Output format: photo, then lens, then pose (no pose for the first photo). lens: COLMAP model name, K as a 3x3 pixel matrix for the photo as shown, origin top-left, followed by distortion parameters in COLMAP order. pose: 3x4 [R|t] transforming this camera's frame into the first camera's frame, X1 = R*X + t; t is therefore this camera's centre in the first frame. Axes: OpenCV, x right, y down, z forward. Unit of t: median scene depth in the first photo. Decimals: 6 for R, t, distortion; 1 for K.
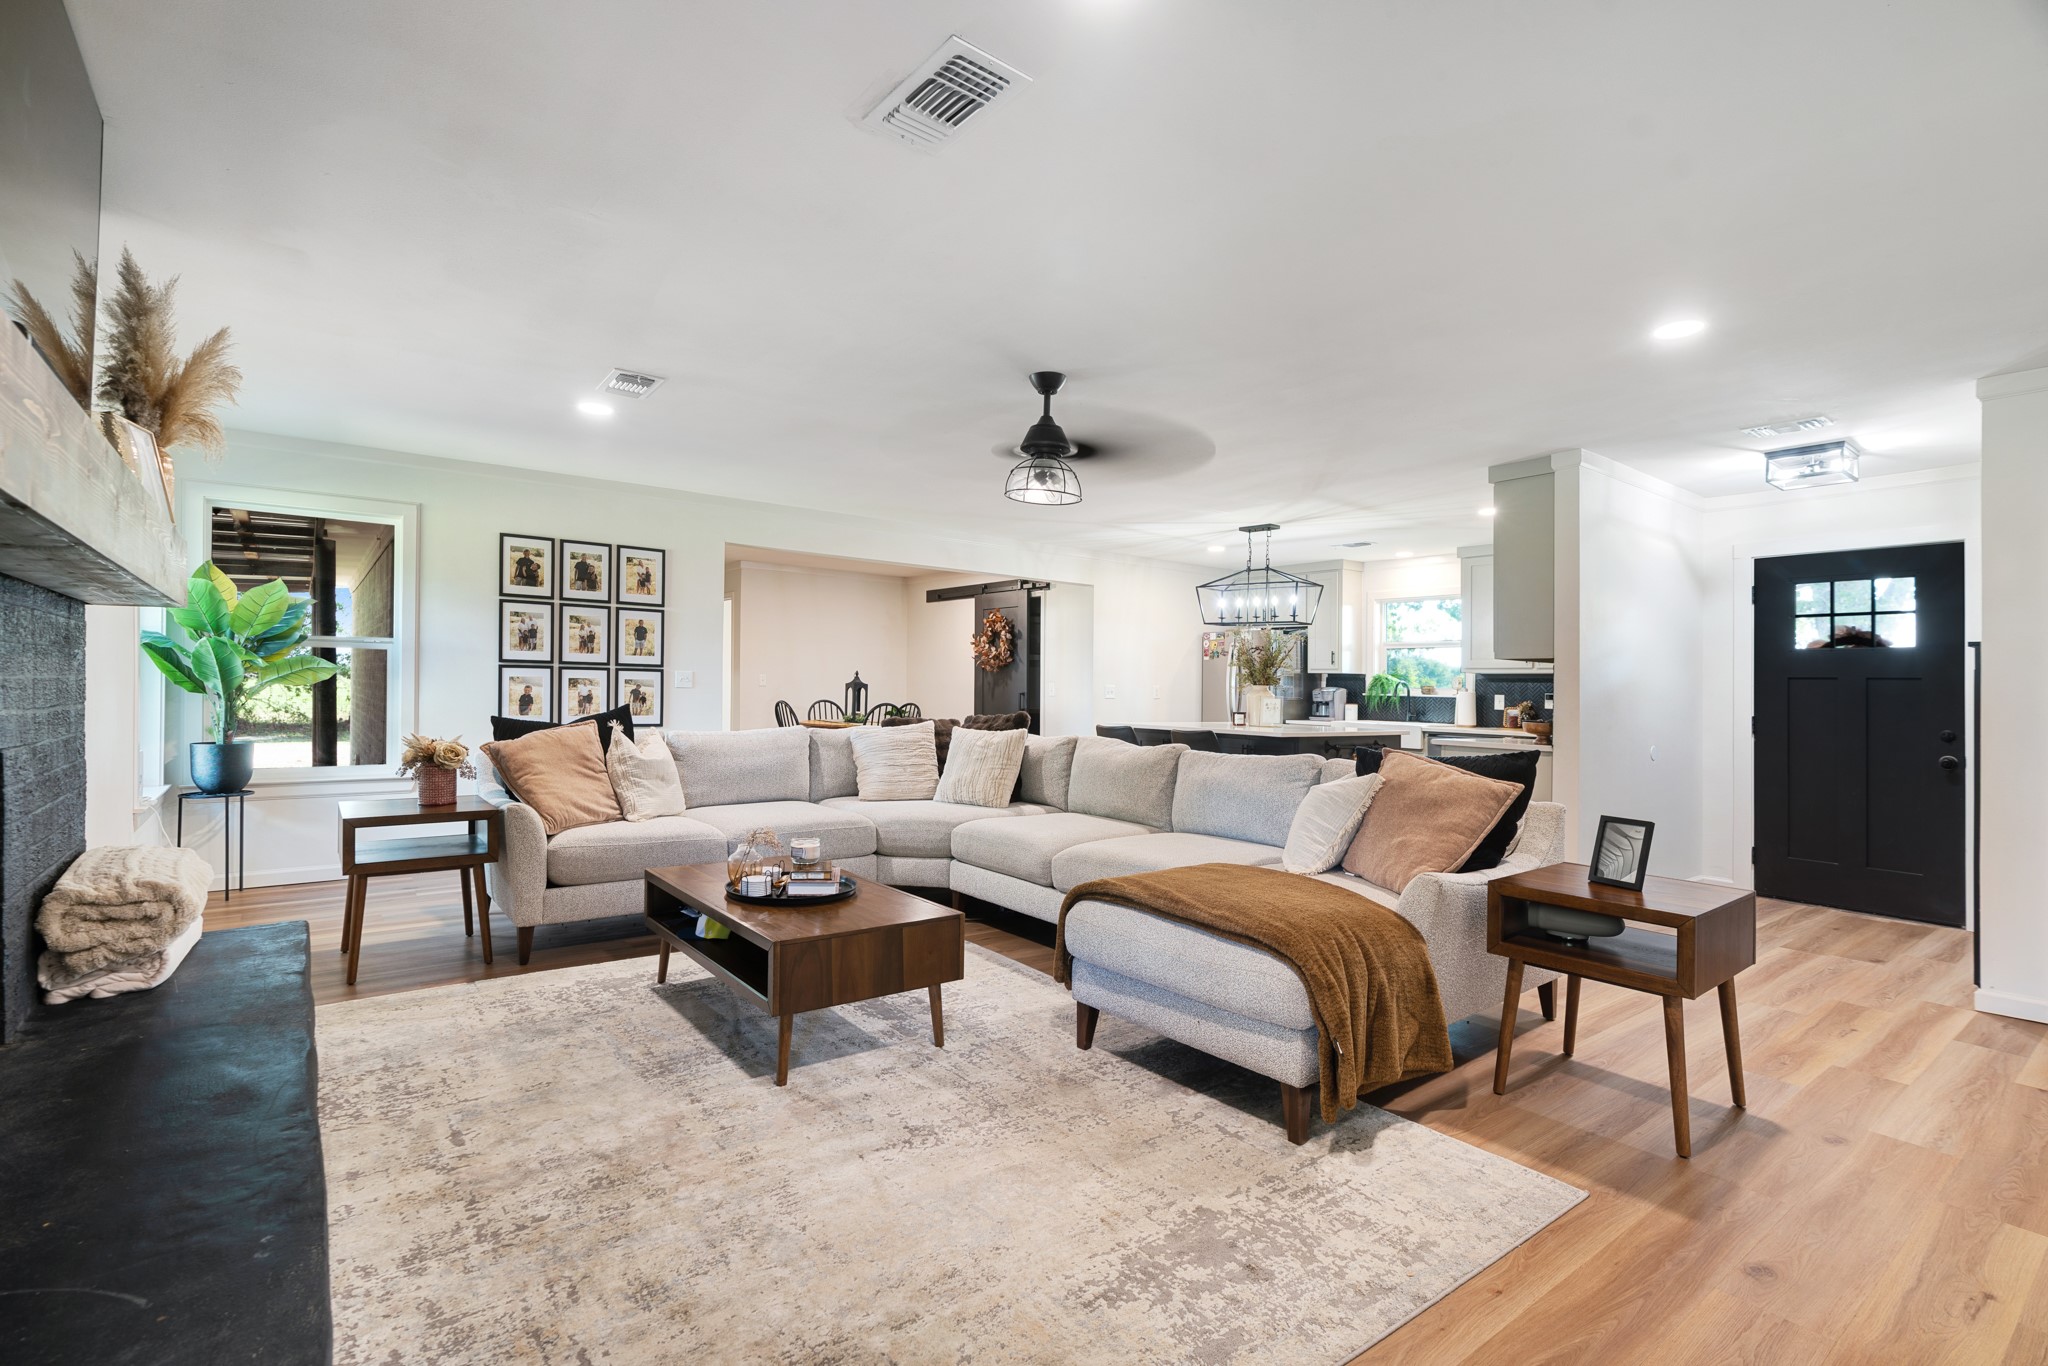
lens RADIAL K [[931.1, 0, 1018.0], [0, 931.1, 682.0], [0, 0, 1]] dist [0.000573, -0.000048]
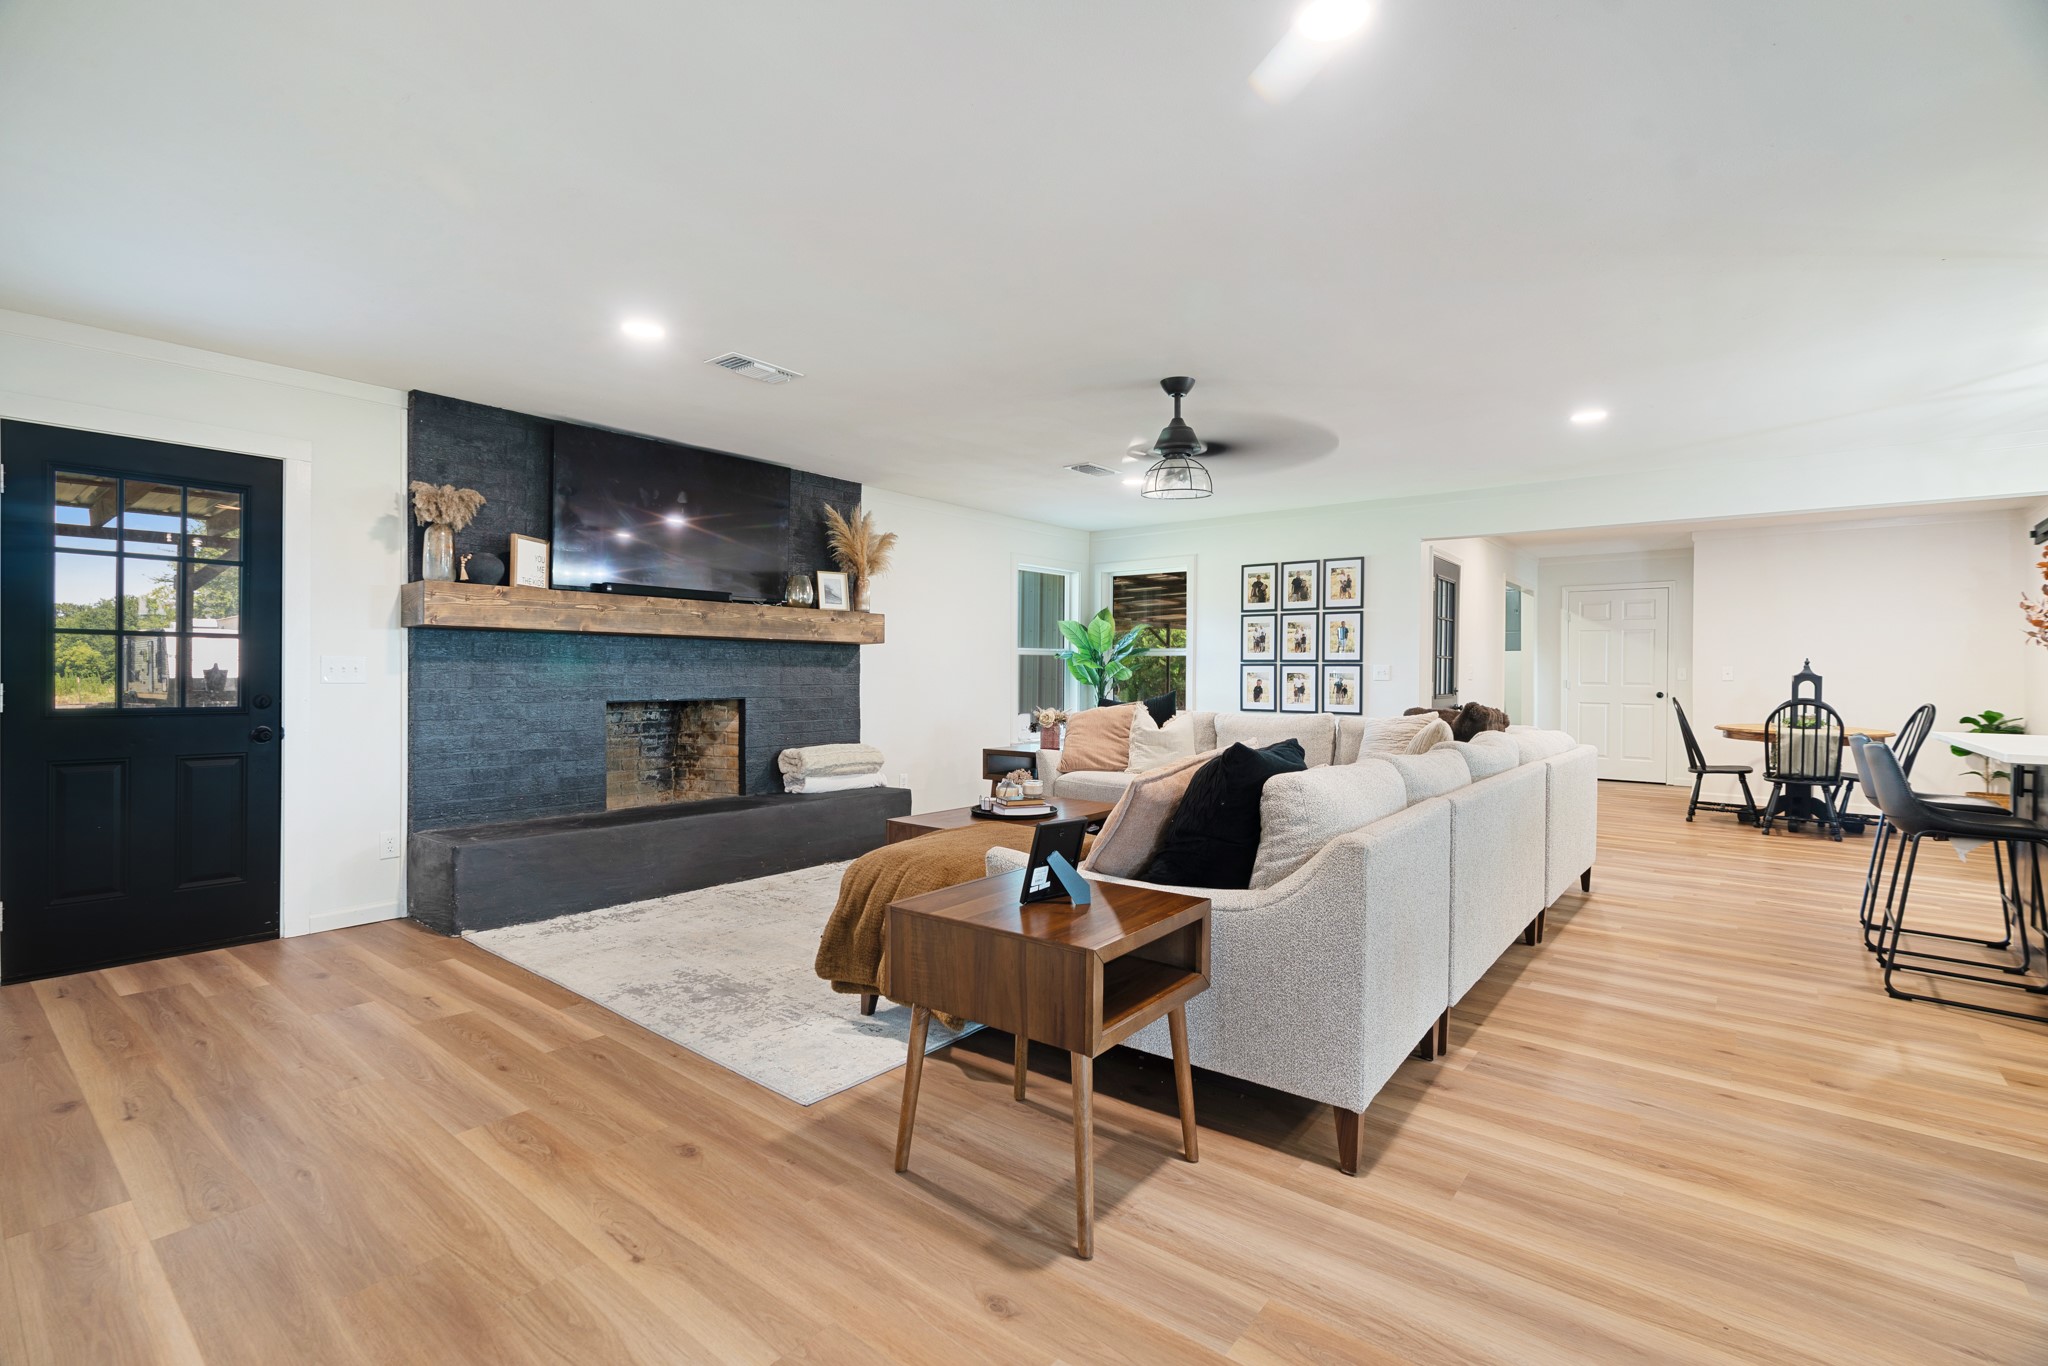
lens RADIAL K [[931.1, 0, 1017.9], [0, 931.1, 684.9], [0, 0, 1]] dist [0.000573, -0.000048]
pose [[0.246048, -0.005282, -0.969243, 0.641663], [0.004324, 0.999981, -0.004352, 0.015445], [0.969248, -0.003120, 0.246066, 0.350142]]
